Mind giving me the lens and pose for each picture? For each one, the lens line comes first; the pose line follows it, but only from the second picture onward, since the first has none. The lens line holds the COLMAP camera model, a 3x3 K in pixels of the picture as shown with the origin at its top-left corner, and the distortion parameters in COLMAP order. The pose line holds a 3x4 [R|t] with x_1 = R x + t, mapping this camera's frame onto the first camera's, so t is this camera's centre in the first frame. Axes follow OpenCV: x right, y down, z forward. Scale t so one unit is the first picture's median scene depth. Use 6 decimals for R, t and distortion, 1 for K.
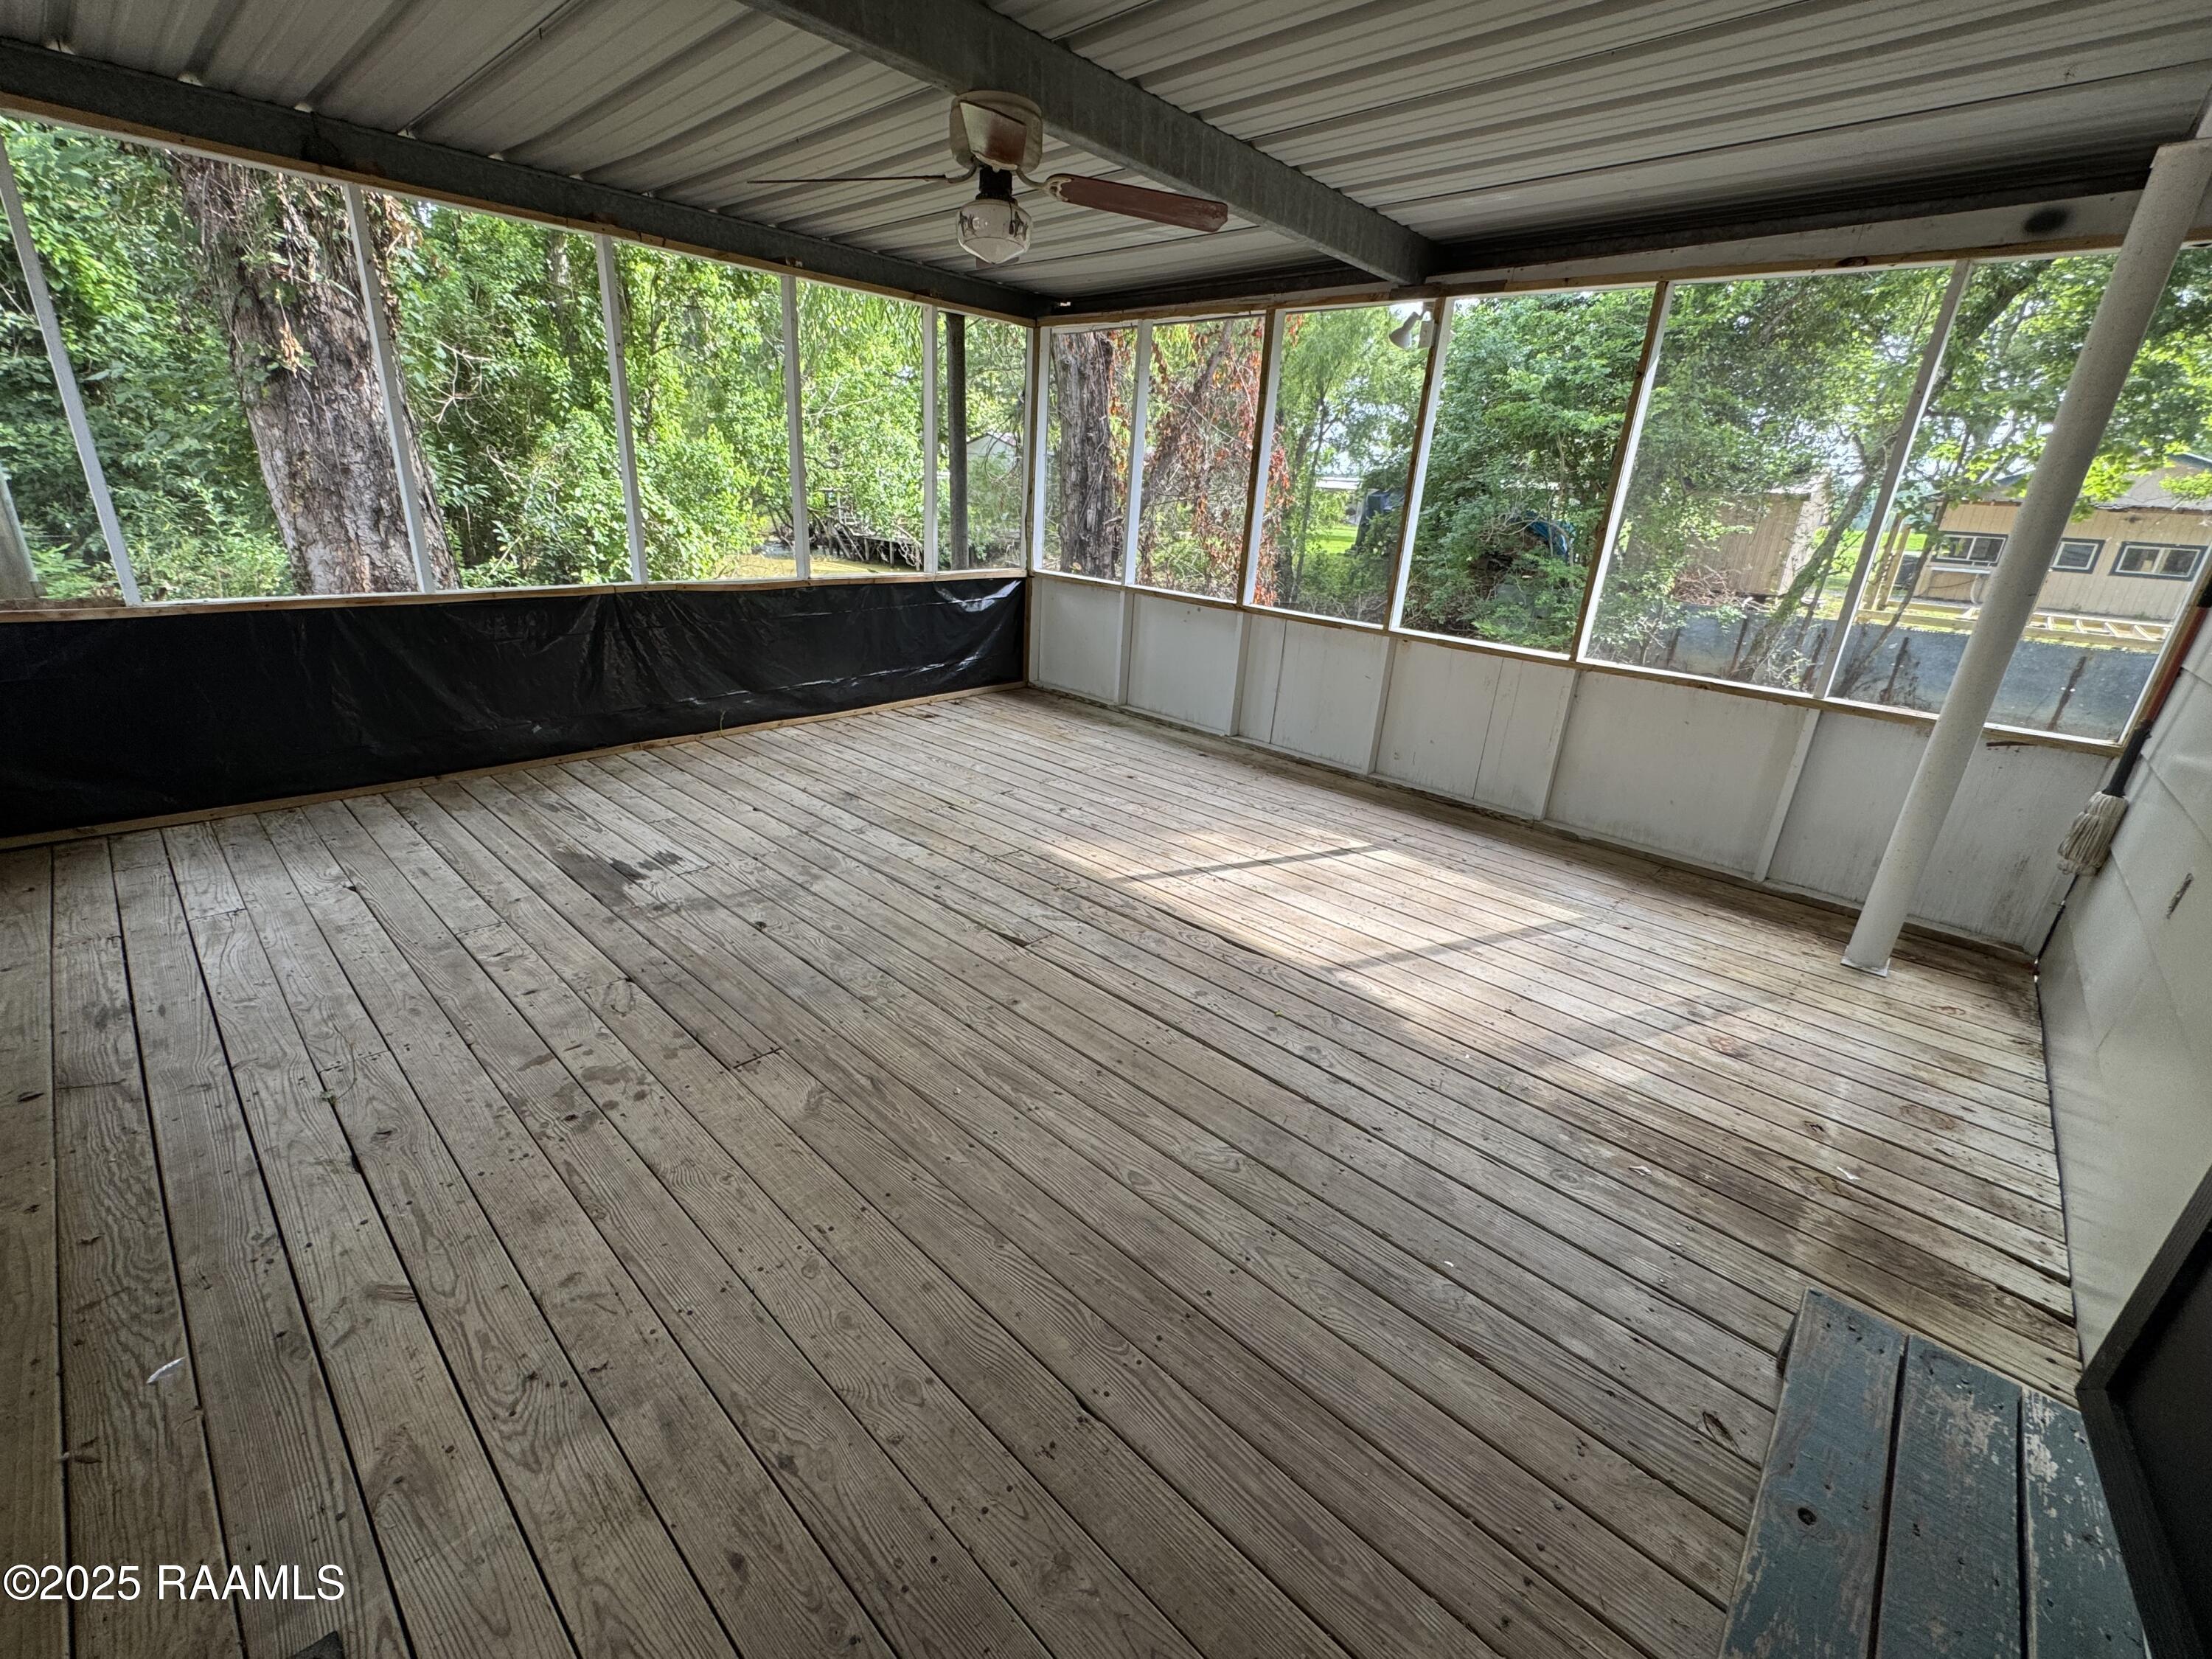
lens RADIAL K [[931.8, 0, 1103.2], [0, 931.8, 824.0], [0, 0, 1]] dist [0.000650, 0.000016]
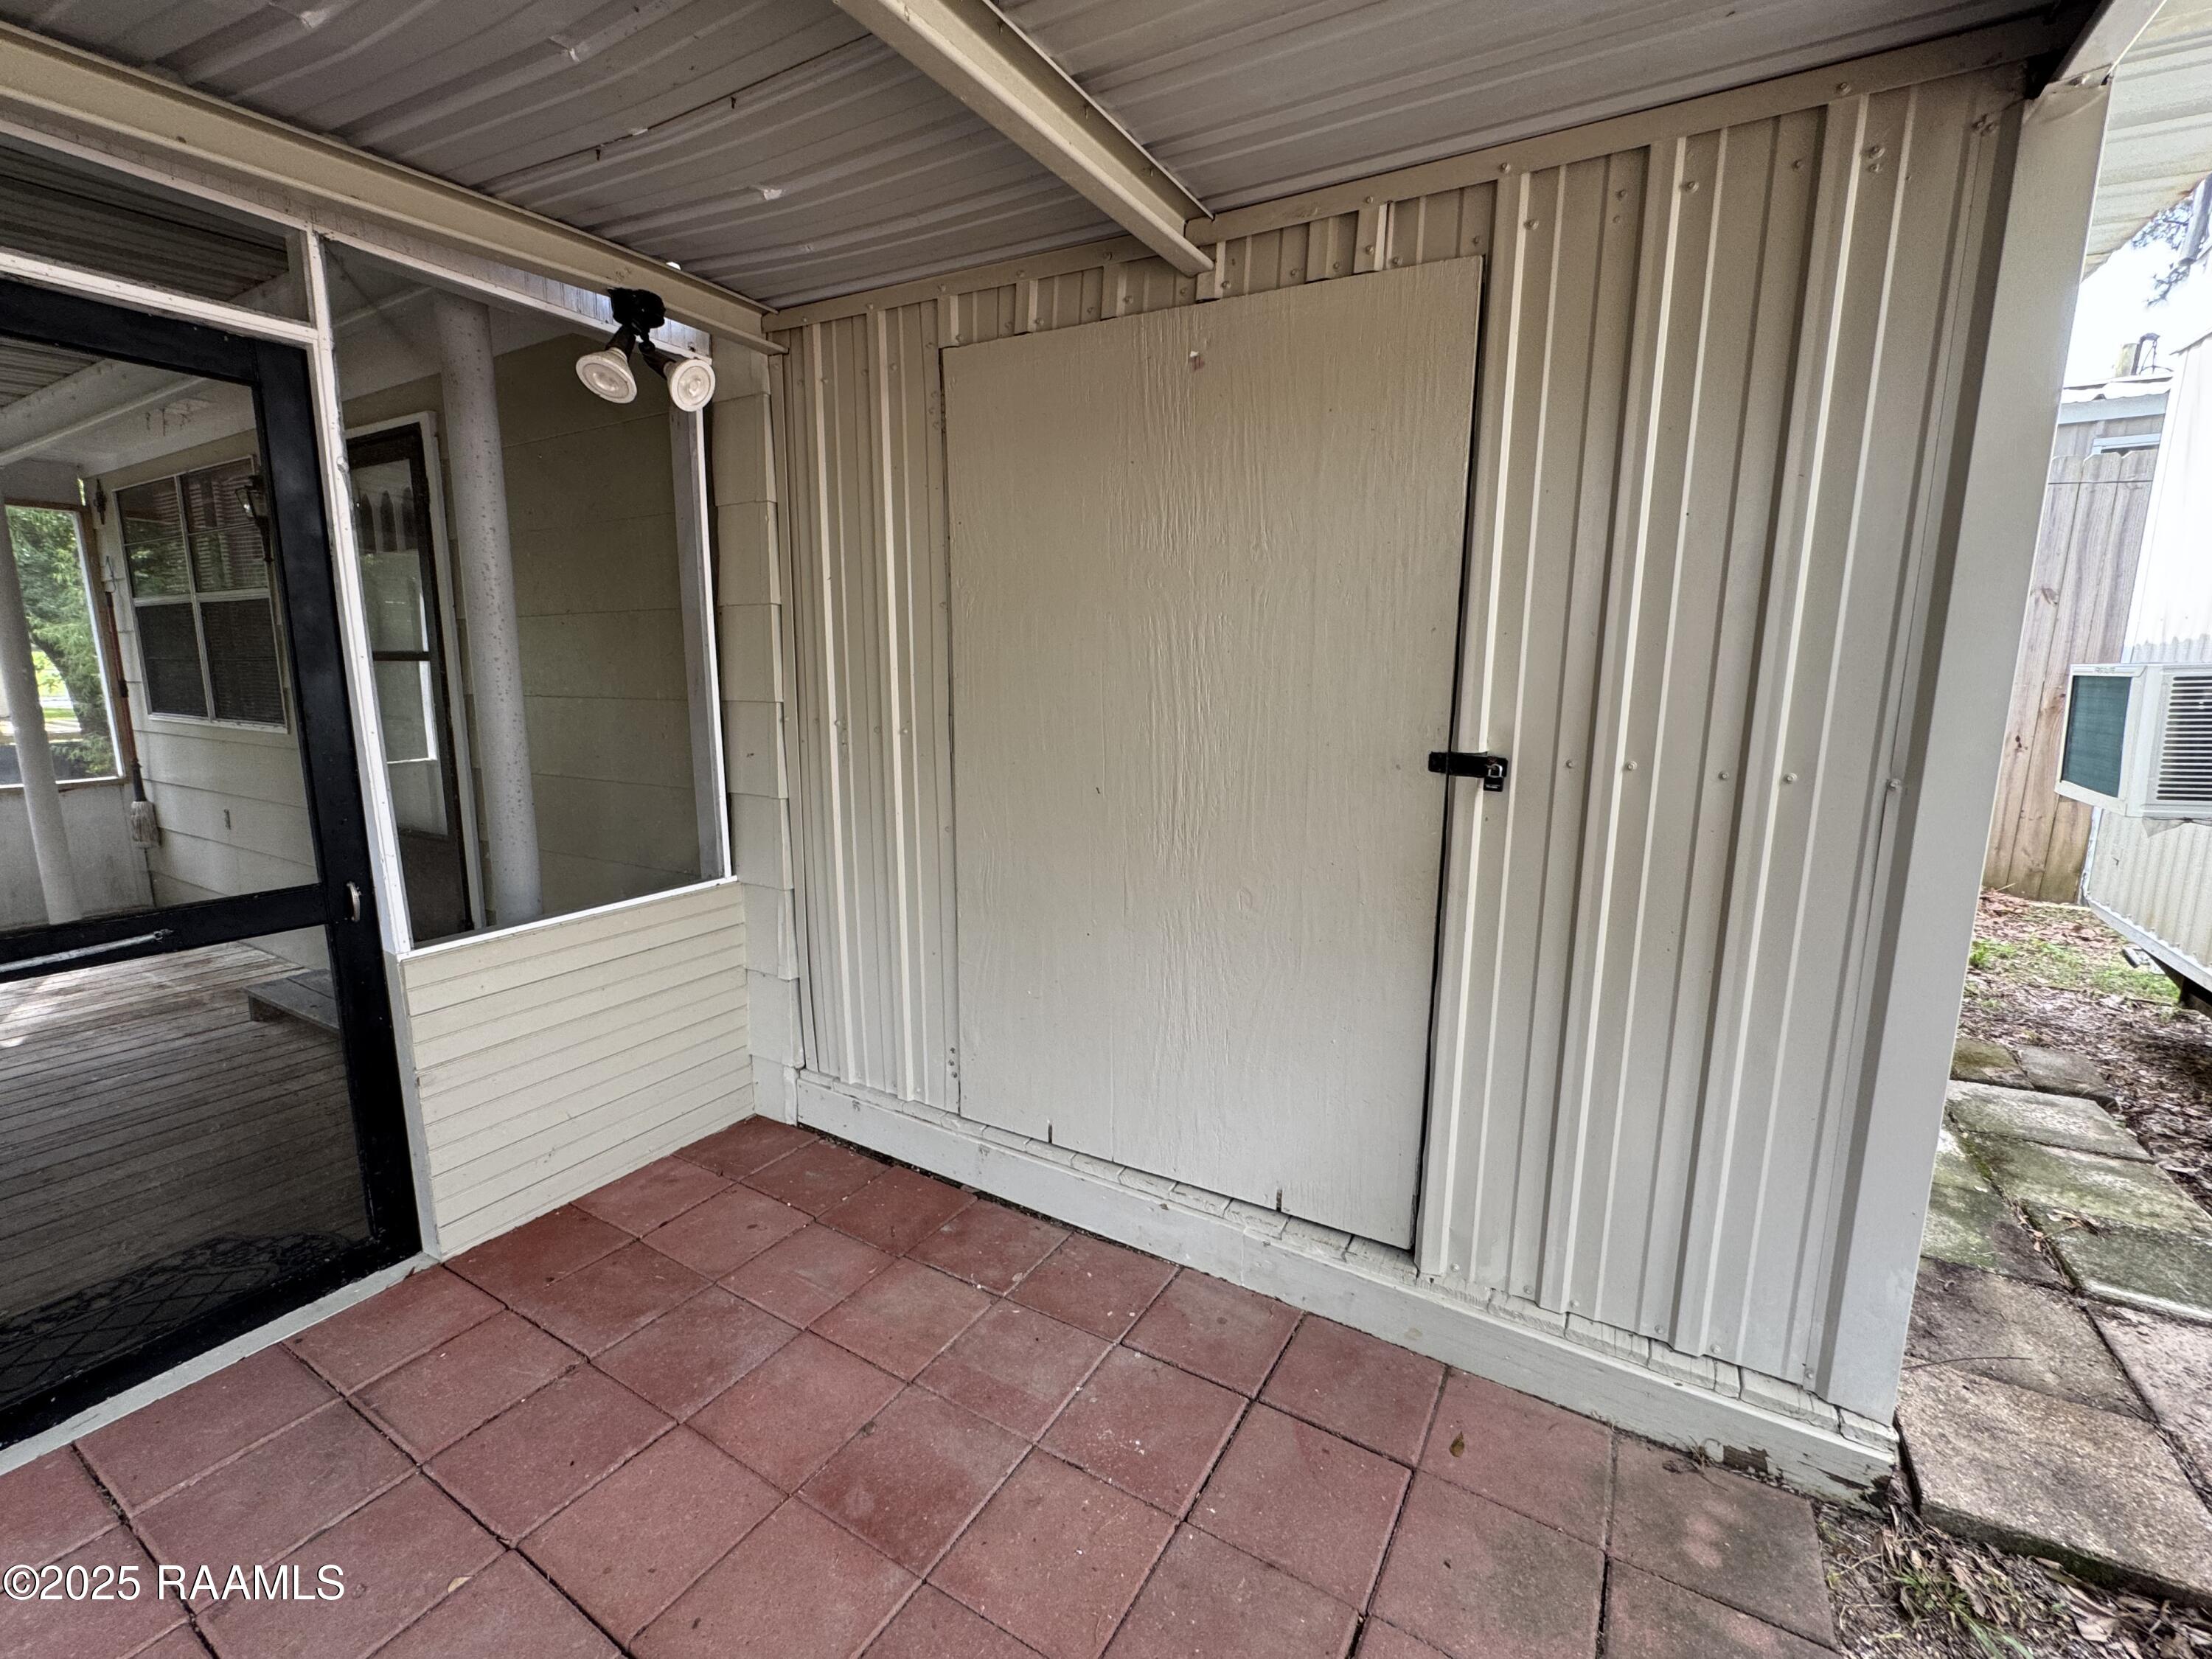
lens RADIAL K [[931.8, 0, 1103.2], [0, 931.8, 824.0], [0, 0, 1]] dist [0.000650, 0.000016]
pose [[-0.209797, -0.229921, 0.950327, -0.692562], [0.320179, 0.902212, 0.288963, 0.054079], [-0.923835, 0.364898, -0.115666, -0.329022]]
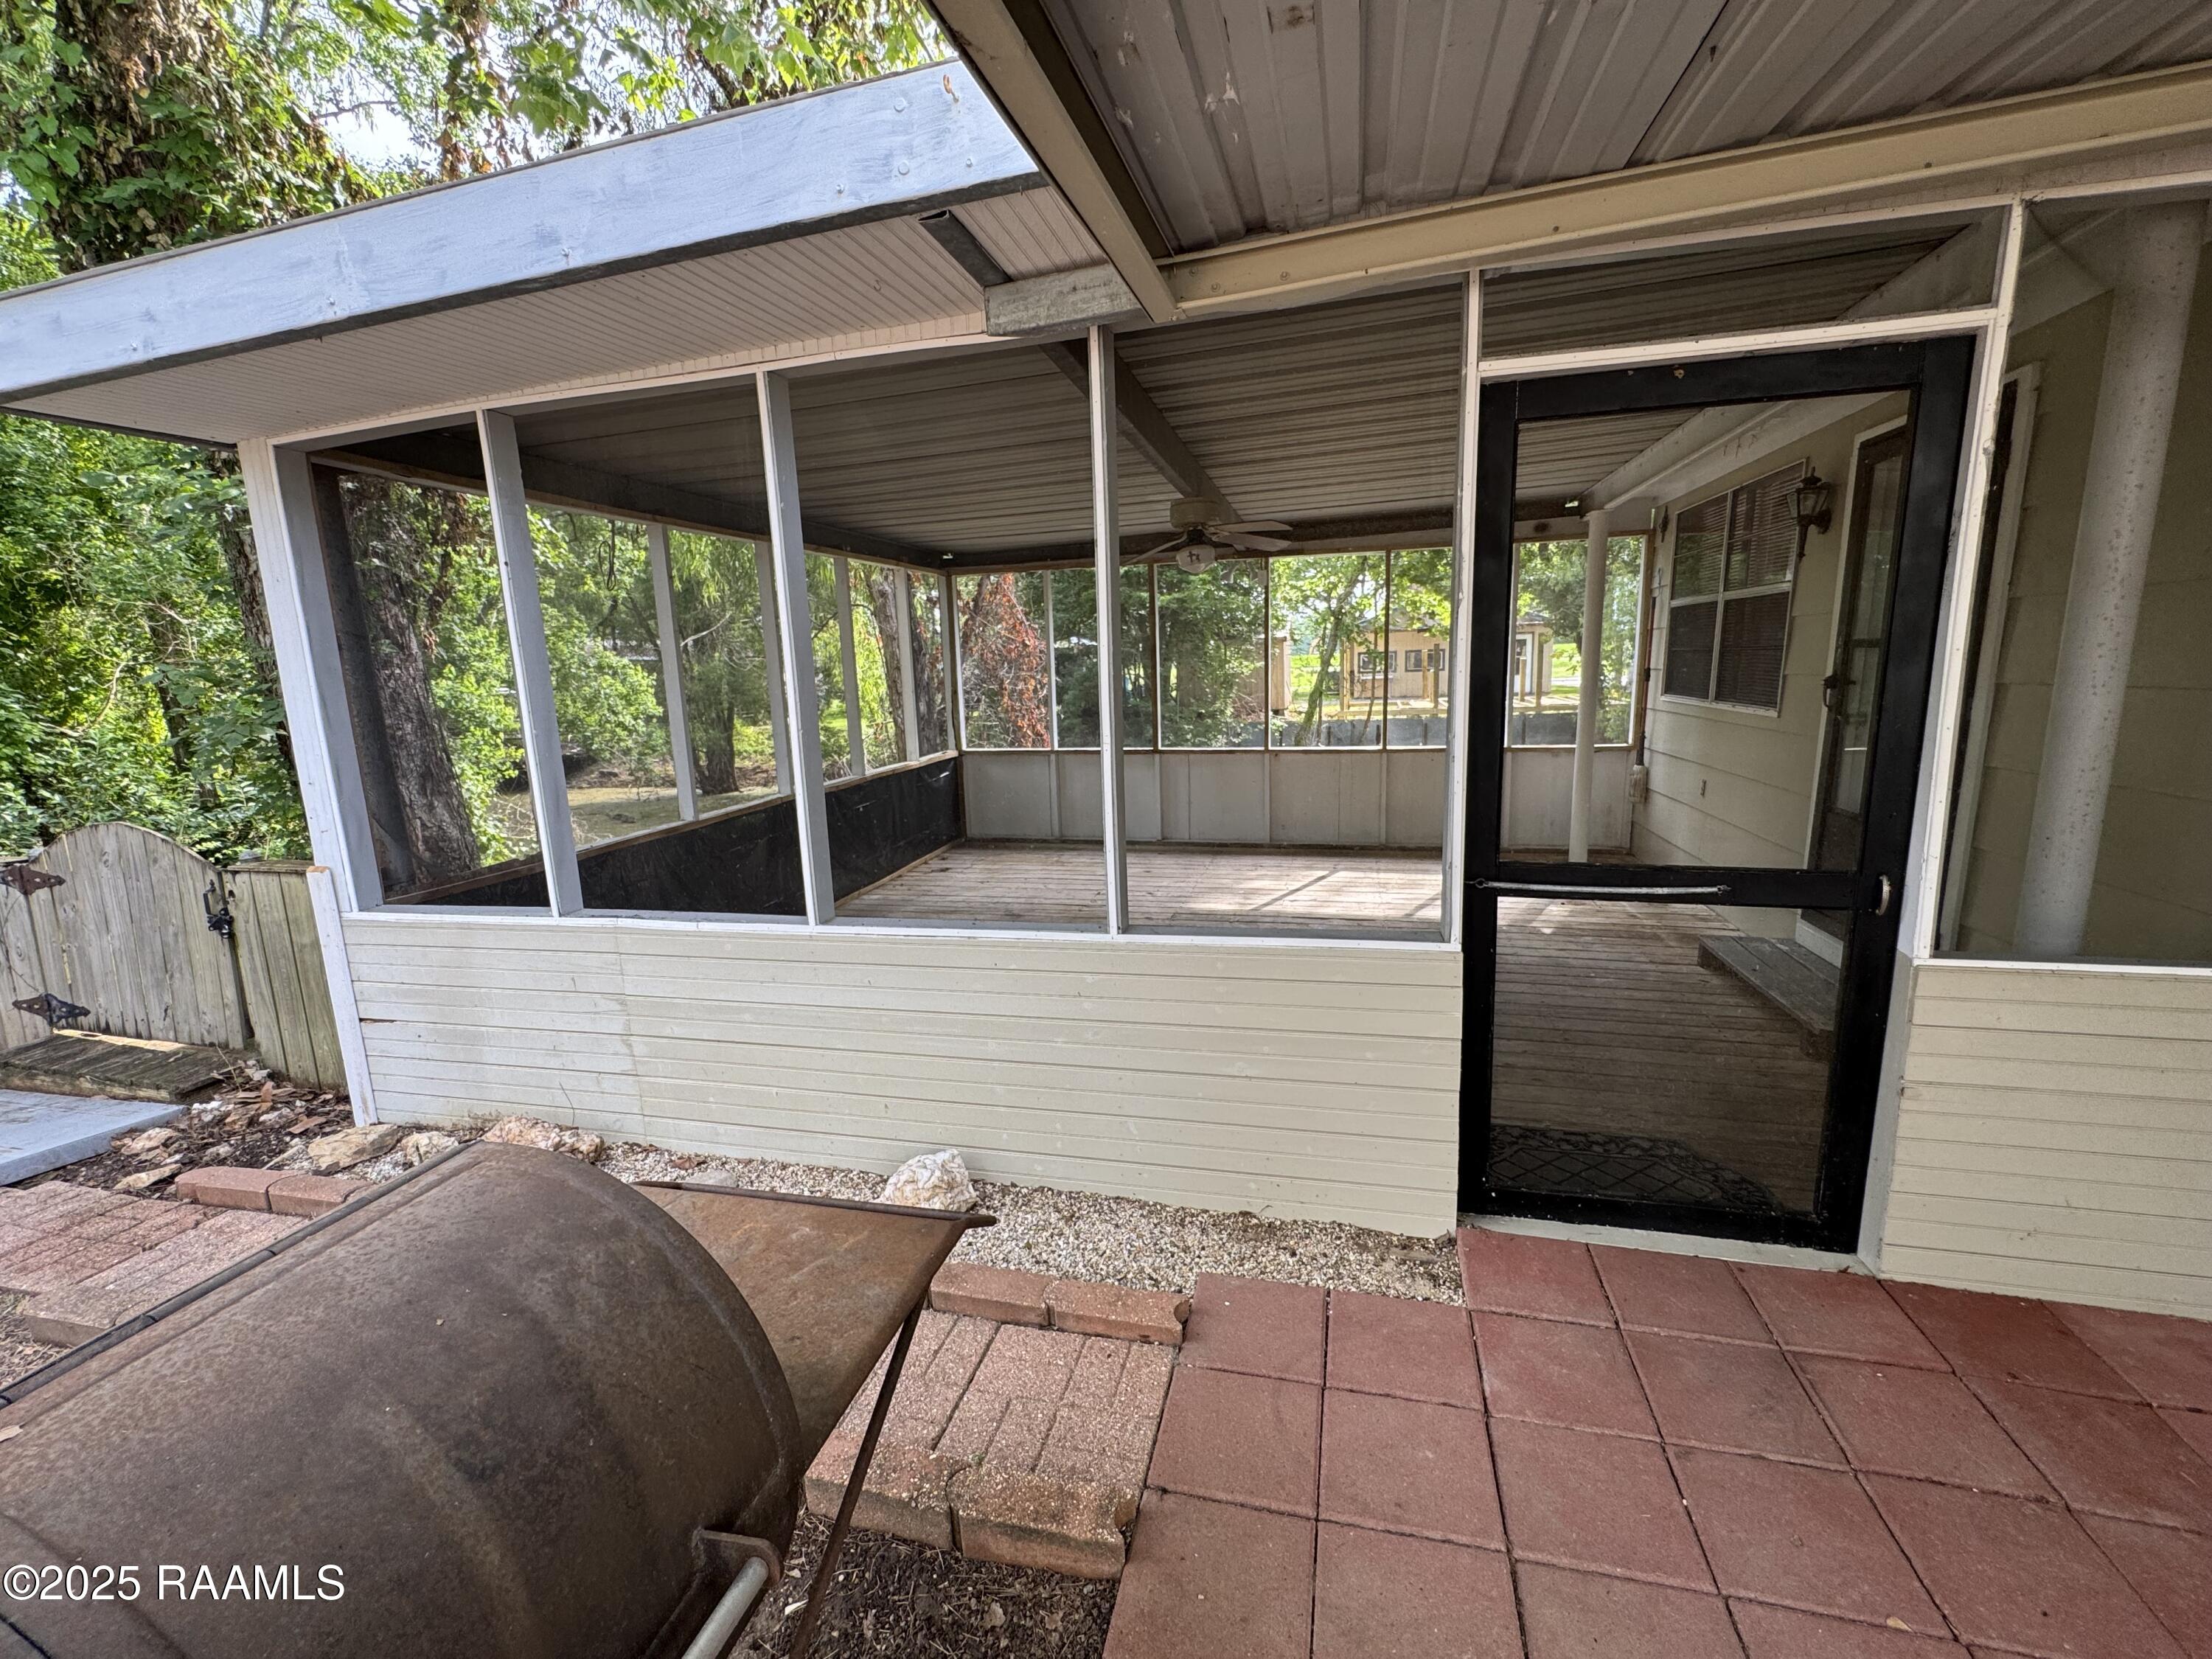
lens RADIAL K [[931.8, 0, 1103.2], [0, 931.8, 824.0], [0, 0, 1]] dist [0.000650, 0.000016]
pose [[0.878177, -0.170289, 0.446997, -0.723940], [0.244837, 0.962814, -0.114213, 0.028234], [-0.410926, 0.209741, 0.887214, -0.285424]]
